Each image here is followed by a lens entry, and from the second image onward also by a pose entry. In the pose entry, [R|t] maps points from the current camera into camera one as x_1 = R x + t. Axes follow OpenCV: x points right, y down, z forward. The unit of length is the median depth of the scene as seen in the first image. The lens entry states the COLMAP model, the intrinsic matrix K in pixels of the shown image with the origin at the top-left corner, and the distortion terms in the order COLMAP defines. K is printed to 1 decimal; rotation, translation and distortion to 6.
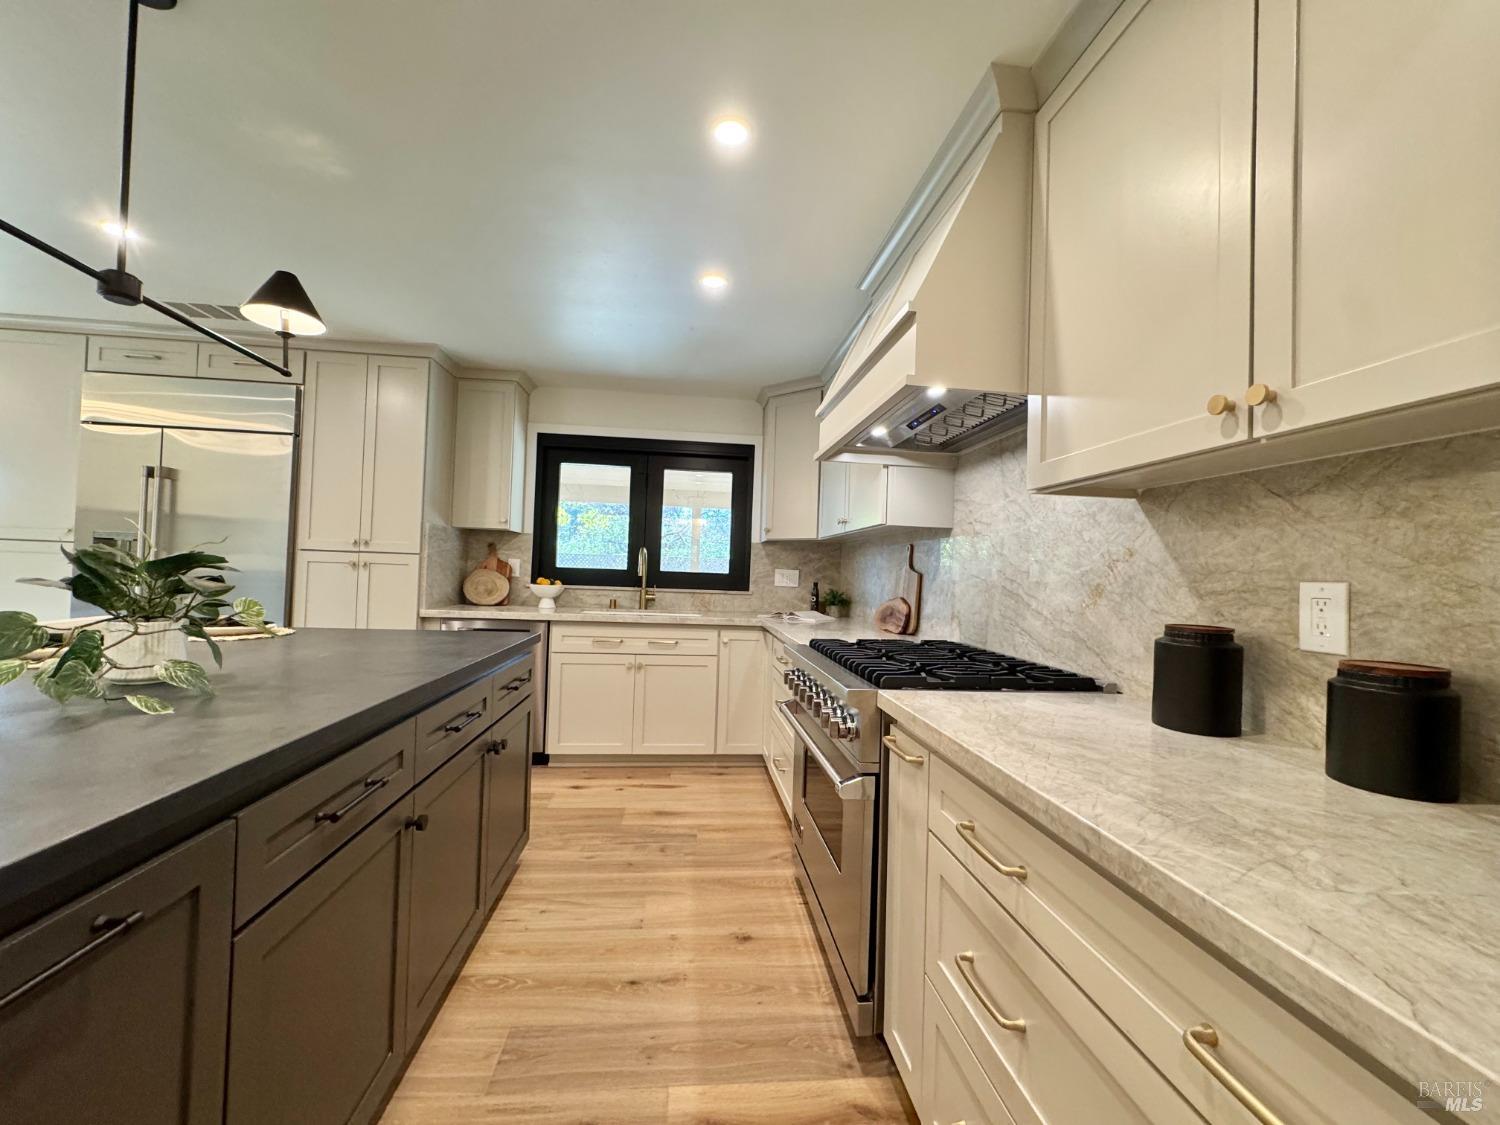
lens RADIAL K [[595.3, 0, 748.8], [0, 595.3, 558.8], [0, 0, 1]] dist [-0.003744, 0.001384]
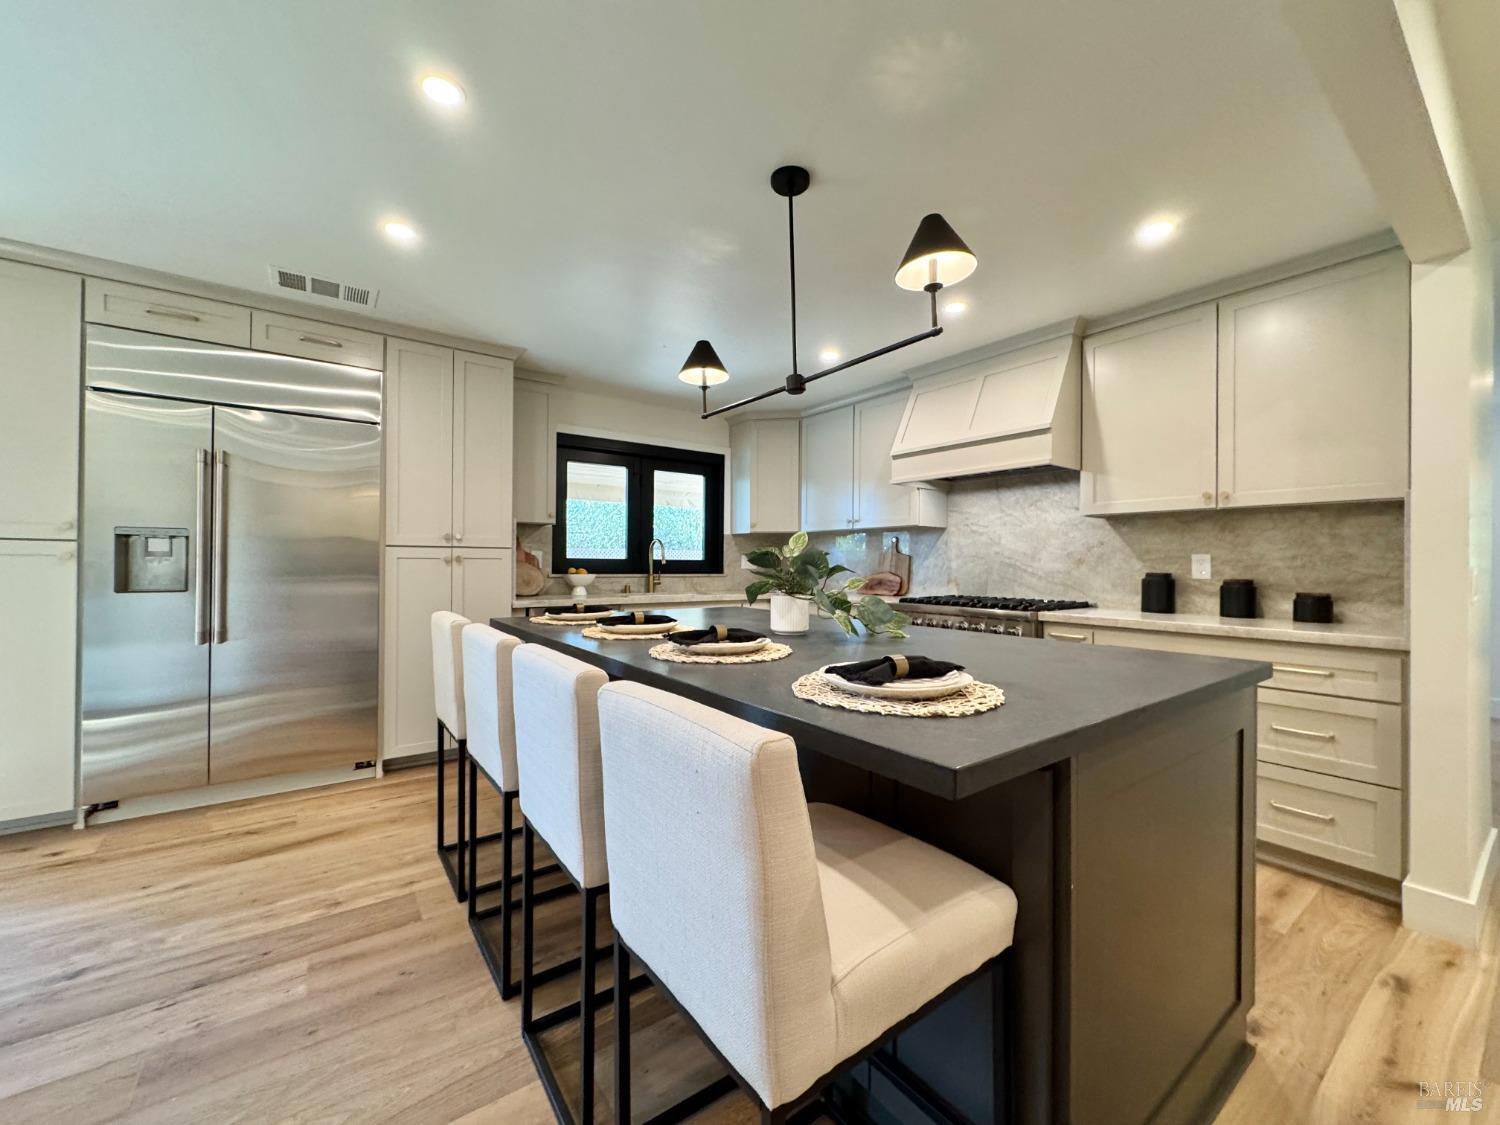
lens RADIAL K [[595.3, 0, 748.4], [0, 595.3, 564.0], [0, 0, 1]] dist [-0.003744, 0.001384]
pose [[0.868077, -0.028501, 0.495610, -0.789061], [0.012125, 0.999270, 0.036227, -0.014289], [-0.496281, -0.025439, 0.867789, -0.134157]]
